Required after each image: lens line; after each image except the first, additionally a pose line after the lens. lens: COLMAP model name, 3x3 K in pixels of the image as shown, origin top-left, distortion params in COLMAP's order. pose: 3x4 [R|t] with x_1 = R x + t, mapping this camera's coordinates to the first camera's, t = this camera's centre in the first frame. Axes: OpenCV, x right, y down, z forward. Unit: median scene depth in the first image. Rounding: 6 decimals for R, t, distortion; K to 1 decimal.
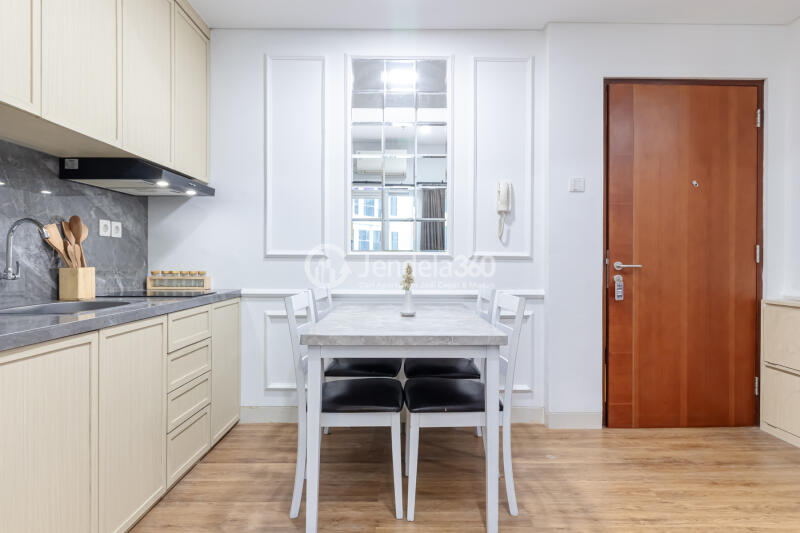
lens RADIAL K [[443.5, 0, 422.7], [0, 443.5, 261.3], [0, 0, 1]] dist [0.004781, 0.000757]
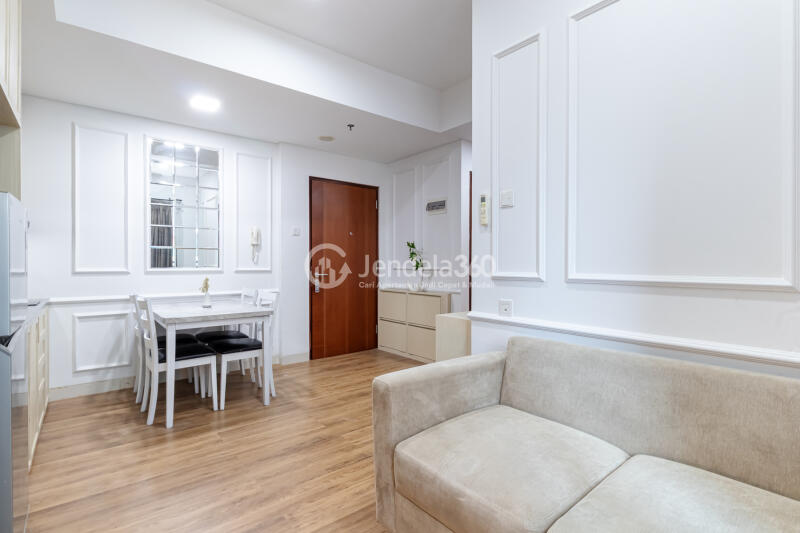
lens RADIAL K [[411.1, 0, 399.0], [0, 411.1, 260.2], [0, 0, 1]] dist [-0.014288, 0.001504]
pose [[0.802870, -0.003233, 0.596146, -0.338324], [0.005916, 0.999979, -0.002545, -0.046232], [-0.596125, 0.005570, 0.802872, -0.650718]]
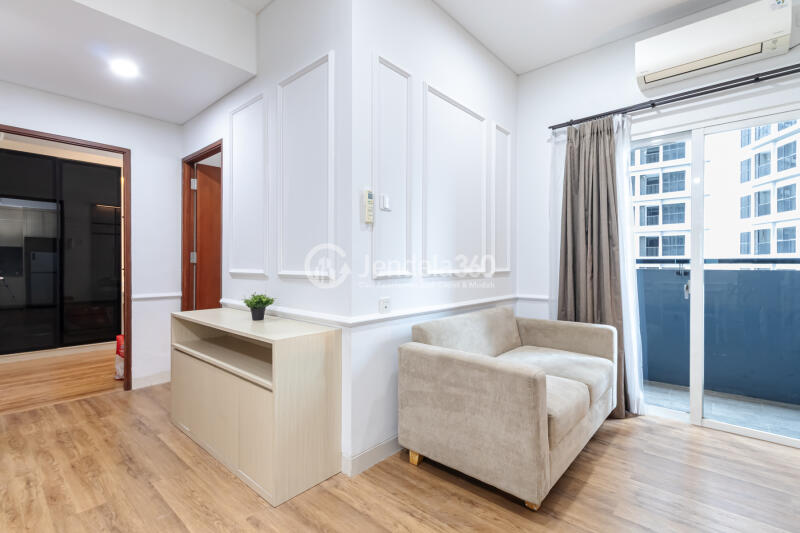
lens RADIAL K [[378.3, 0, 395.8], [0, 378.3, 267.4], [0, 0, 1]] dist [0.006035, -0.000612]
pose [[-0.741755, -0.002641, 0.670666, -0.219294], [-0.000689, 0.999995, 0.003175, -0.032180], [-0.670671, 0.001893, -0.741753, 0.567703]]
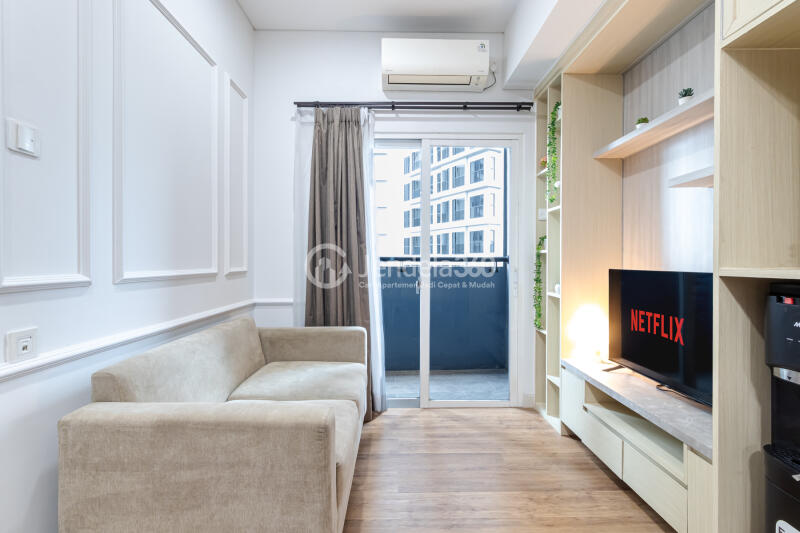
lens RADIAL K [[378.3, 0, 404.1], [0, 378.3, 263.3], [0, 0, 1]] dist [0.006035, -0.000612]
pose [[-0.999793, 0.003593, -0.020002, -0.046387], [0.003609, 0.999993, -0.000776, -0.033655], [0.019999, -0.000848, -0.999800, 0.383509]]
